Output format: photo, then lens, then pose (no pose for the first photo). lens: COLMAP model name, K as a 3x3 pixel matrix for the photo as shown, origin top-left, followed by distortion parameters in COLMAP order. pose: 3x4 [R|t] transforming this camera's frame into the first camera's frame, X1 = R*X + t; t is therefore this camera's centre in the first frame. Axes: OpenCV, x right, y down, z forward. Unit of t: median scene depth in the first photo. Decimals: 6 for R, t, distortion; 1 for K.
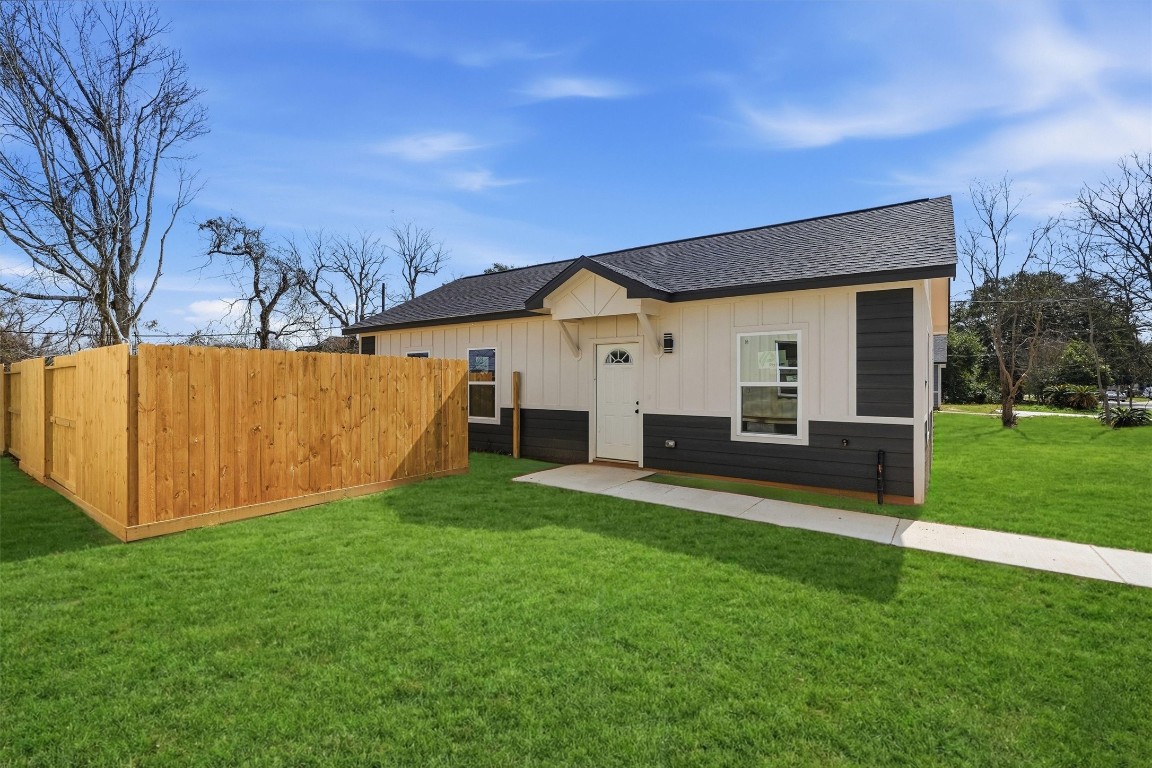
lens RADIAL K [[517.4, 0, 578.5], [0, 517.4, 379.6], [0, 0, 1]] dist [-0.029150, -0.000268]
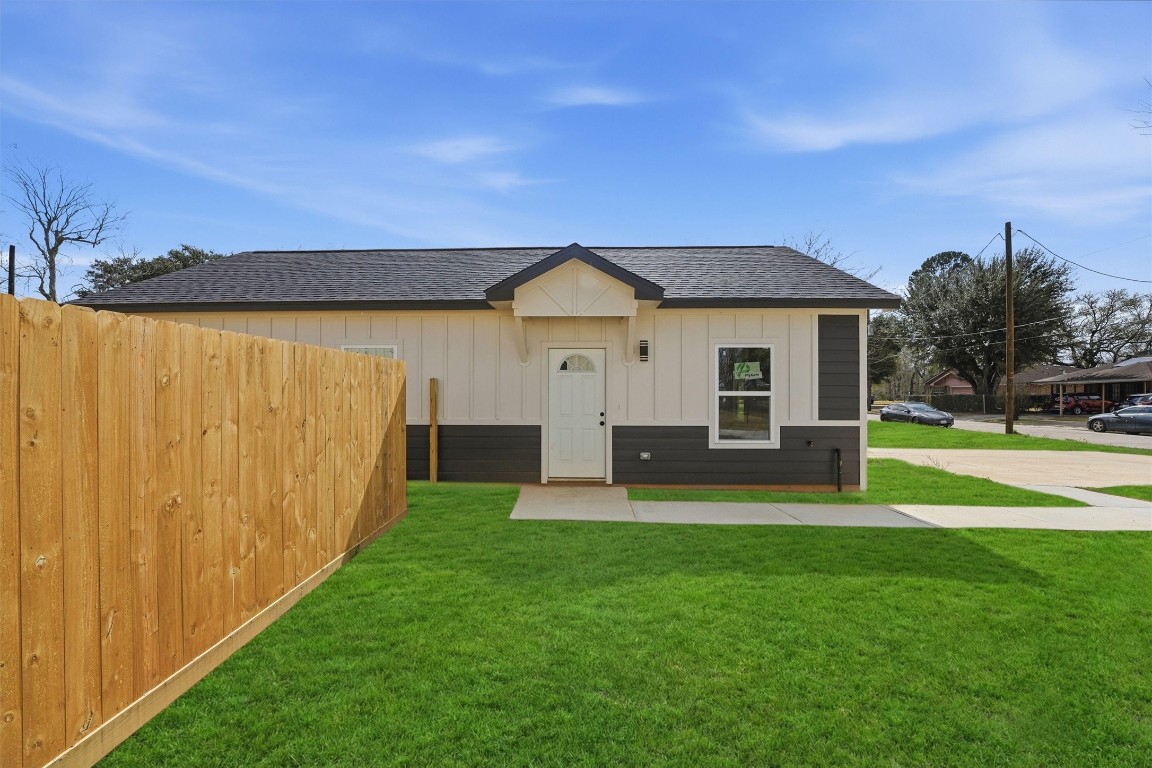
lens RADIAL K [[470.8, 0, 573.2], [0, 470.8, 383.6], [0, 0, 1]] dist [-0.030664, 0.004263]
pose [[0.825023, 0.005380, 0.565073, -0.453719], [-0.000952, 0.999966, -0.008130, -0.002882], [-0.565098, 0.006170, 0.825001, 0.379347]]
